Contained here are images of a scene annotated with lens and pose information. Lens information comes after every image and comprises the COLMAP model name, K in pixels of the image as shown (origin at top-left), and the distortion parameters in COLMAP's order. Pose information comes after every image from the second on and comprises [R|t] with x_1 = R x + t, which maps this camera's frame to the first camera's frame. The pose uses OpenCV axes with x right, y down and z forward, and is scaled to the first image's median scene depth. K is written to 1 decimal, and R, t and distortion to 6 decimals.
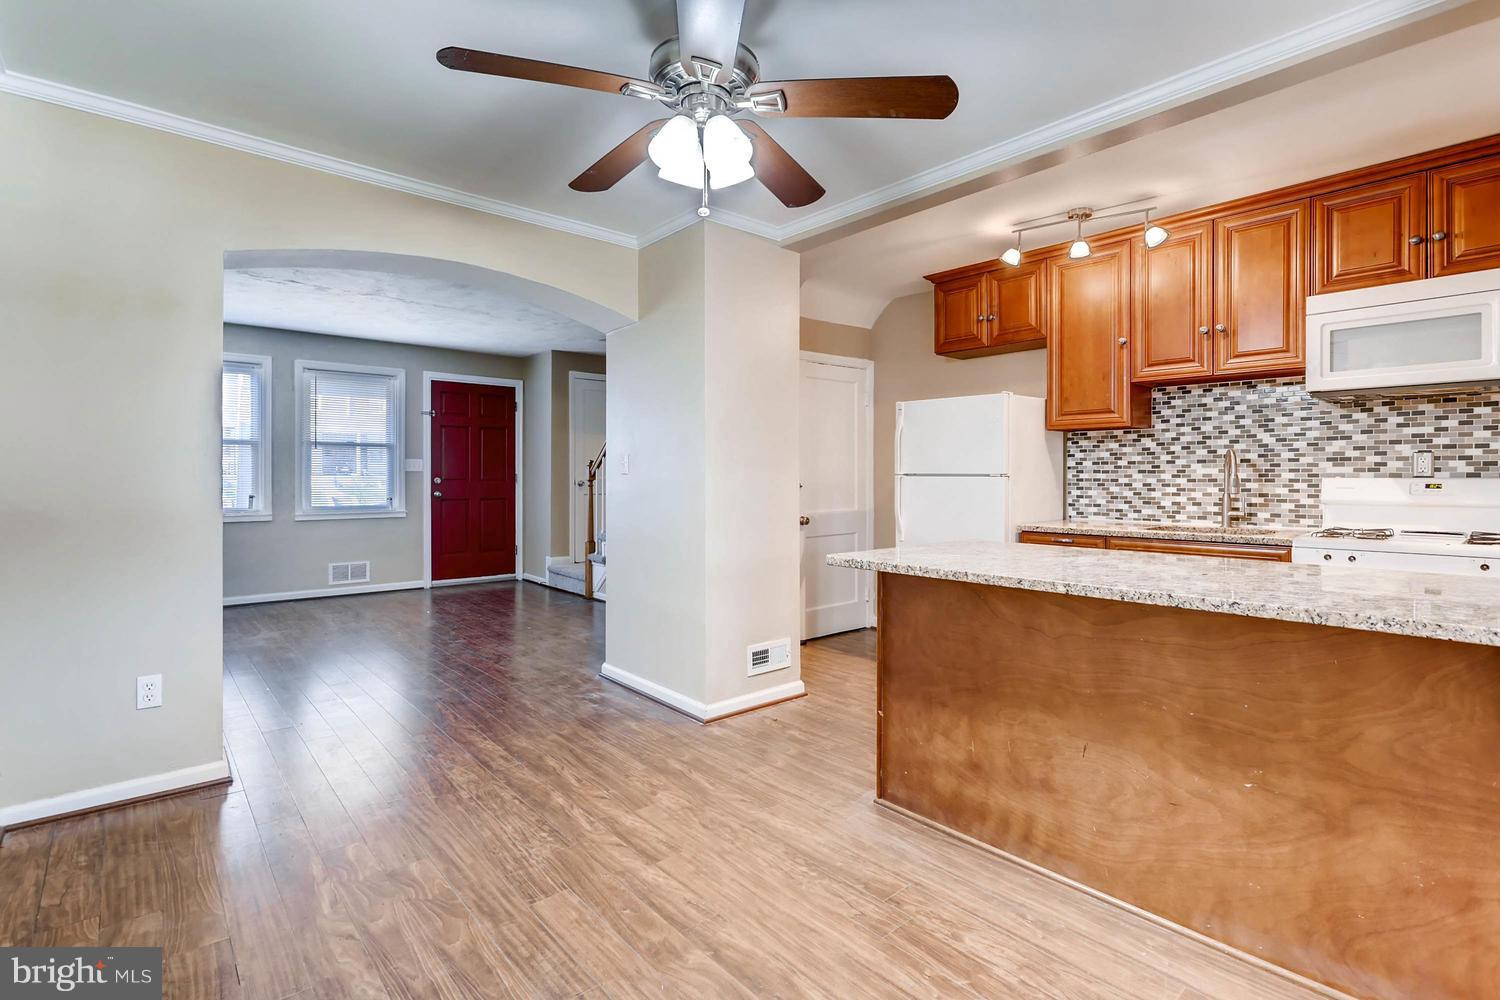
lens RADIAL K [[712.7, 0, 750.2], [0, 712.7, 485.6], [0, 0, 1]] dist [-0.011731, 0.003008]
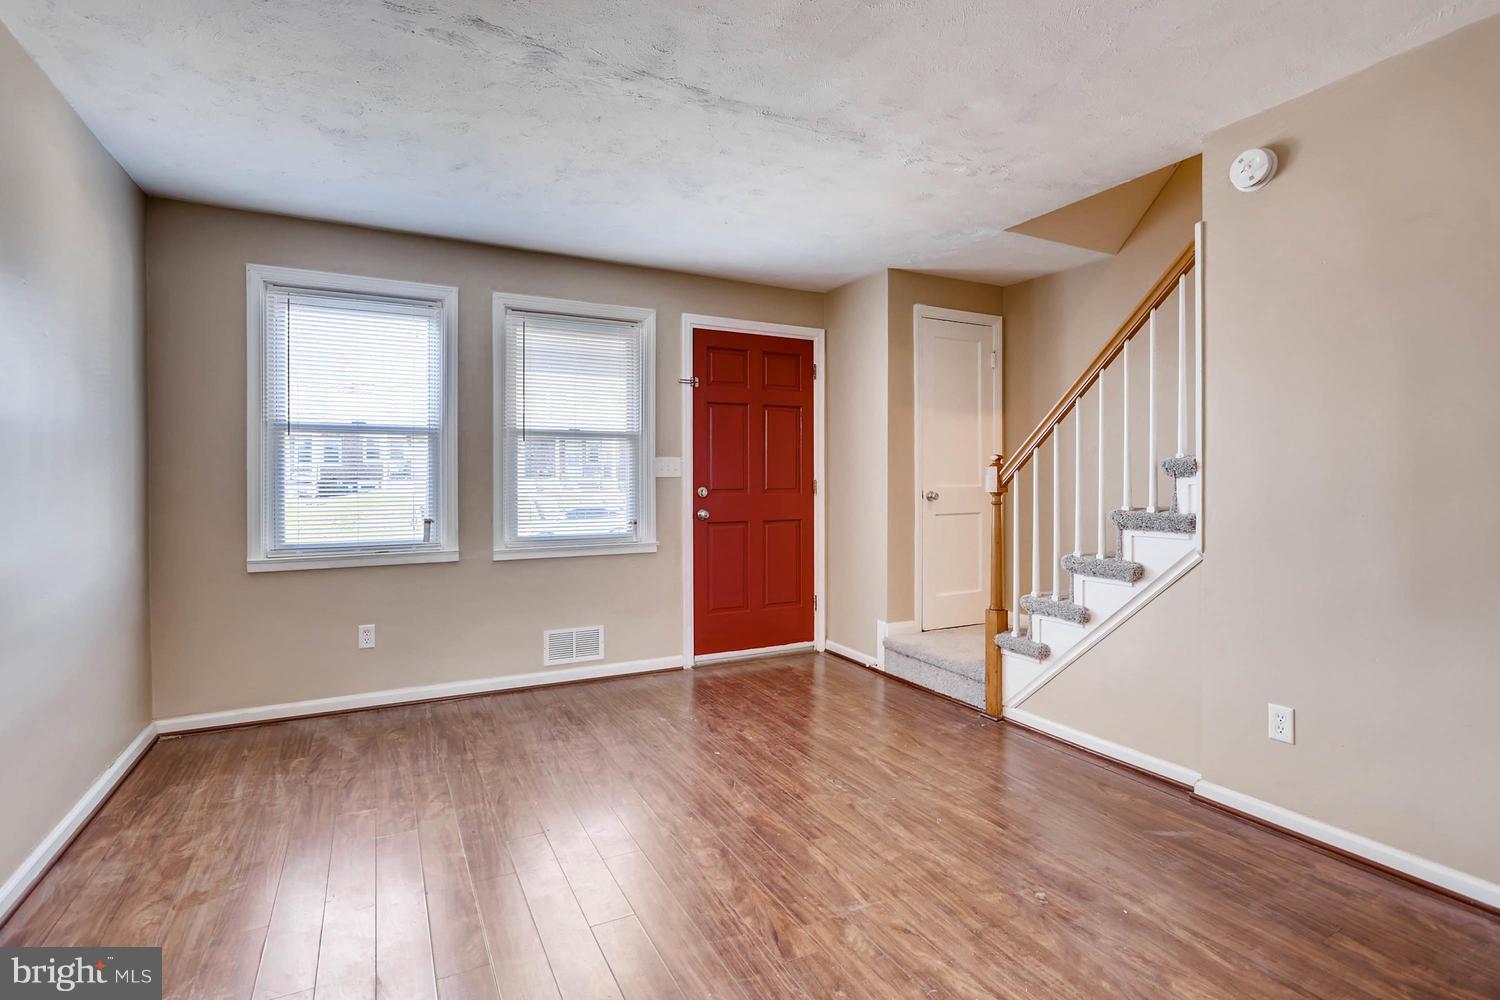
lens RADIAL K [[712.7, 0, 749.9], [0, 712.7, 489.1], [0, 0, 1]] dist [-0.011731, 0.003008]
pose [[0.973081, -0.001622, -0.230456, -0.495660], [0.002362, 0.999993, 0.002934, -0.021917], [0.230450, -0.003400, 0.973078, 0.789803]]
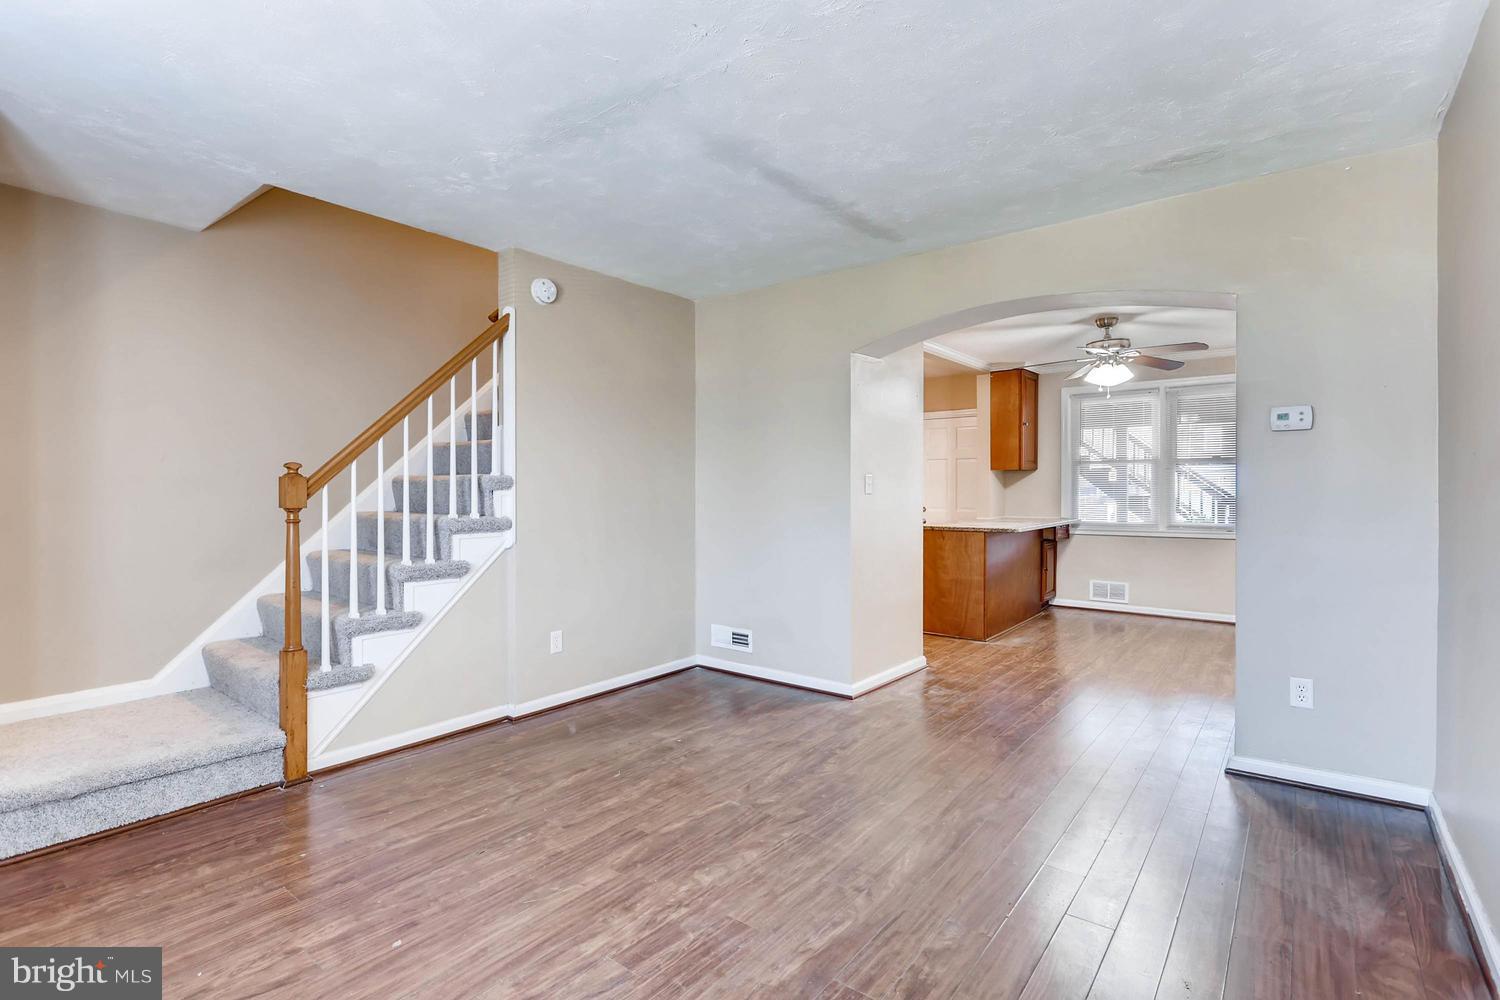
lens RADIAL K [[712.7, 0, 743.9], [0, 712.7, 507.6], [0, 0, 1]] dist [-0.011731, 0.003008]
pose [[-0.185720, -0.027188, 0.982226, -1.228153], [0.012130, 0.999478, 0.029959, -0.032138], [-0.982528, 0.017478, -0.185293, 1.424596]]
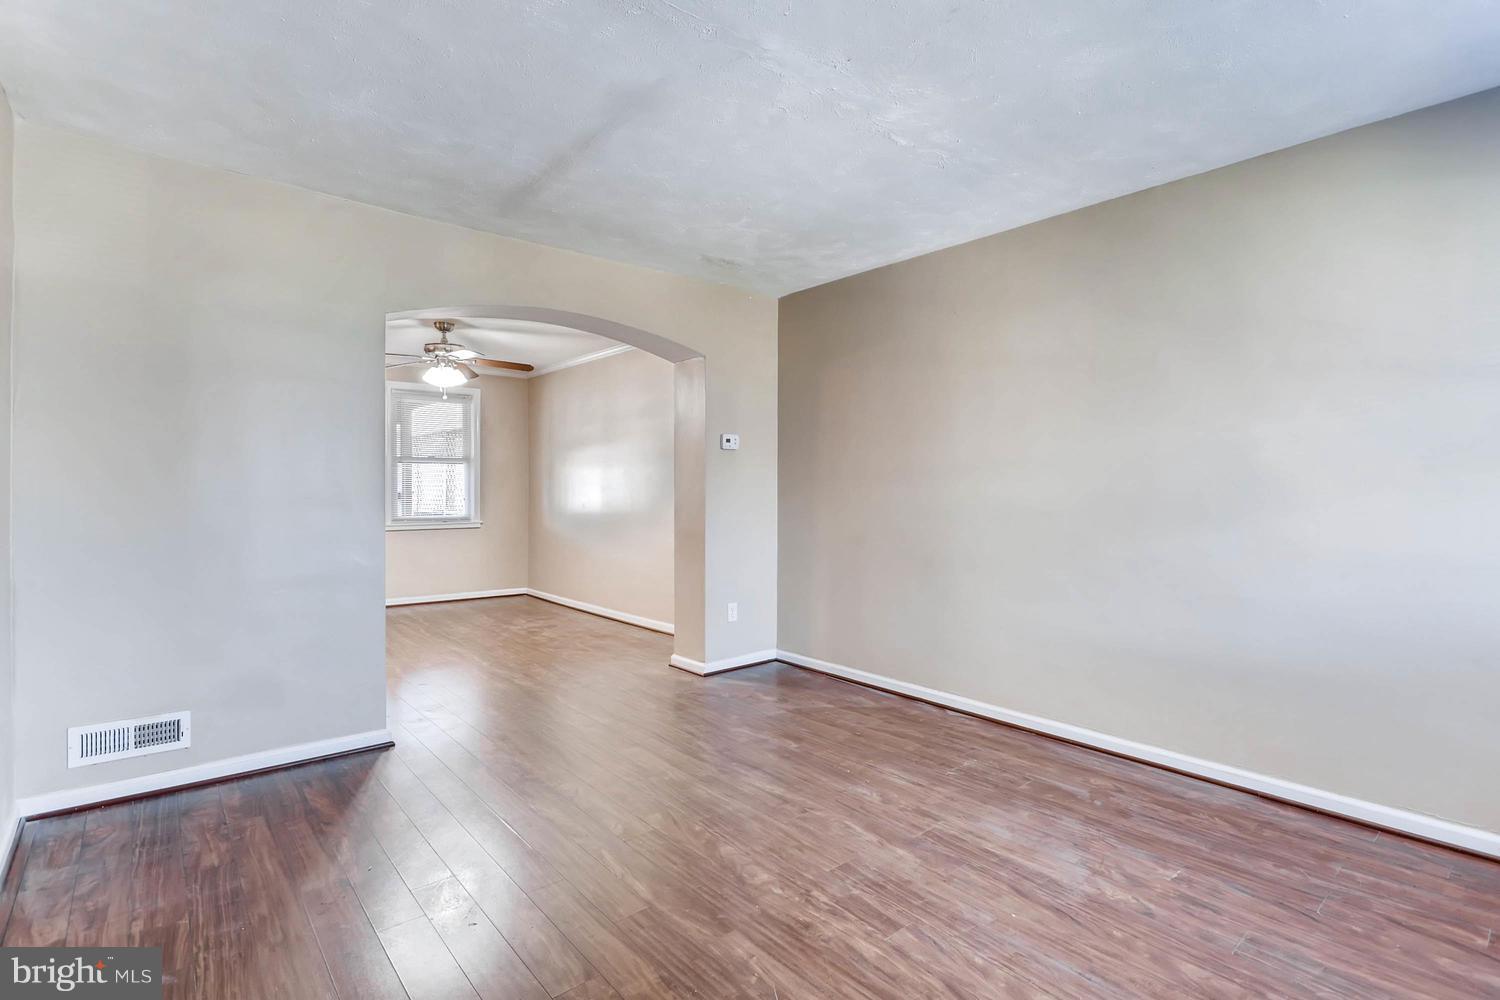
lens RADIAL K [[712.7, 0, 753.0], [0, 712.7, 507.4], [0, 0, 1]] dist [-0.011731, 0.003008]
pose [[-0.999977, -0.005734, 0.003617, -0.663245], [-0.005587, 0.999201, 0.039566, -0.034491], [-0.003841, 0.039545, -0.999210, 1.907328]]
